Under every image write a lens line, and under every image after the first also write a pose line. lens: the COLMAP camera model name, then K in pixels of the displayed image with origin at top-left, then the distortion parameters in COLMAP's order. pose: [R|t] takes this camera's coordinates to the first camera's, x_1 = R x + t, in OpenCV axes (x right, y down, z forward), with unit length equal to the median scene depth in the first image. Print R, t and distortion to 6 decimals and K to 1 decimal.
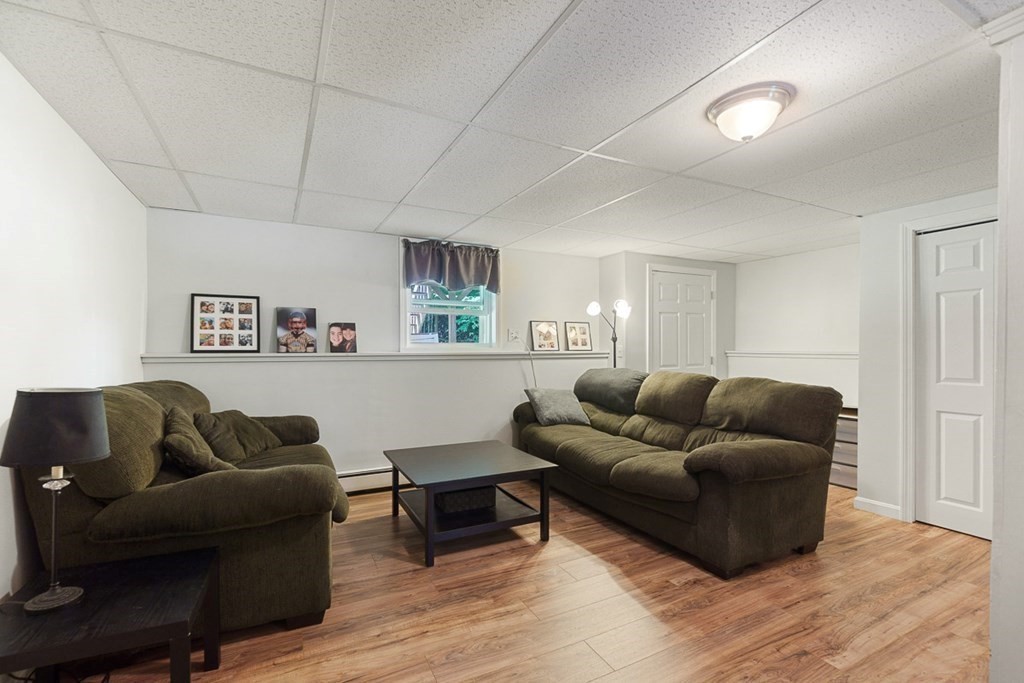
lens RADIAL K [[441.2, 0, 505.3], [0, 441.2, 341.8], [0, 0, 1]] dist [-0.002378, 0.000414]
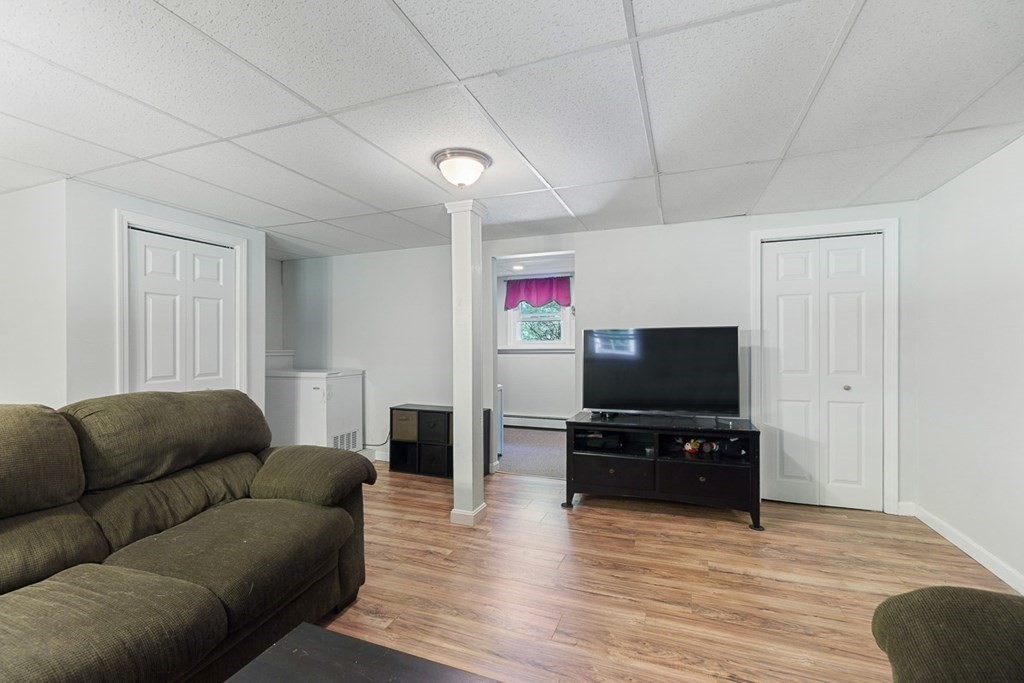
lens RADIAL K [[458.7, 0, 505.0], [0, 458.7, 328.0], [0, 0, 1]] dist [0.004442, 0.000913]
pose [[-0.668799, 0.032599, 0.742728, -0.272536], [-0.003196, 0.998903, -0.046720, 0.012681], [-0.743436, -0.033620, -0.667961, 0.891734]]
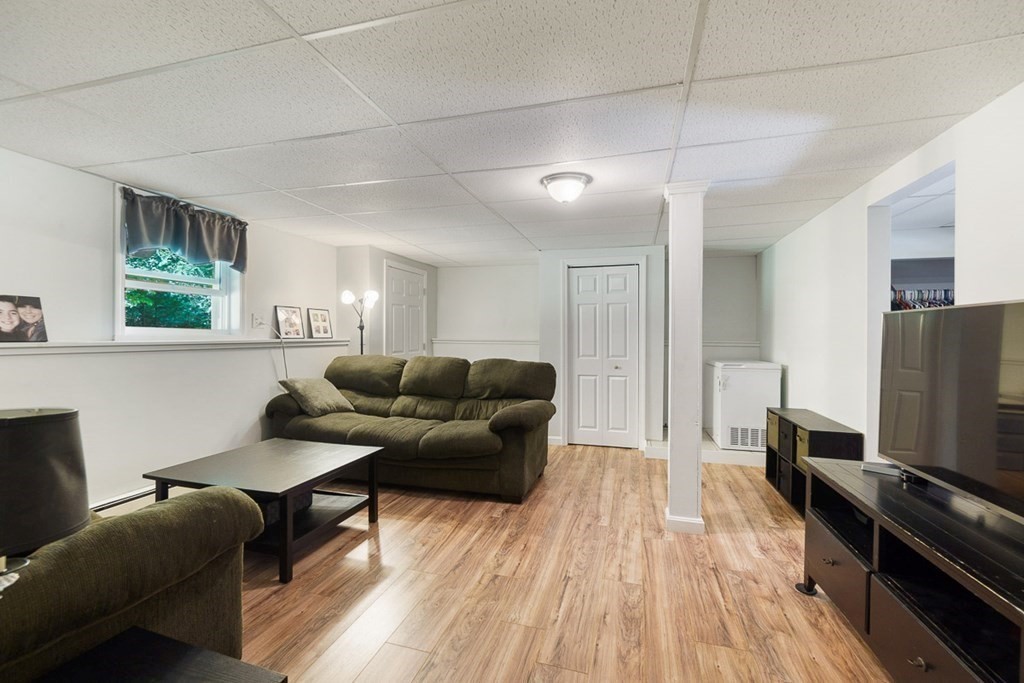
lens RADIAL K [[441.7, 0, 494.6], [0, 441.7, 315.5], [0, 0, 1]] dist [-0.003143, 0.000031]
pose [[0.695217, 0.036104, 0.717893, -0.362728], [-0.015609, 0.999261, -0.035139, -0.002795], [-0.718631, 0.013224, 0.695266, 0.049995]]
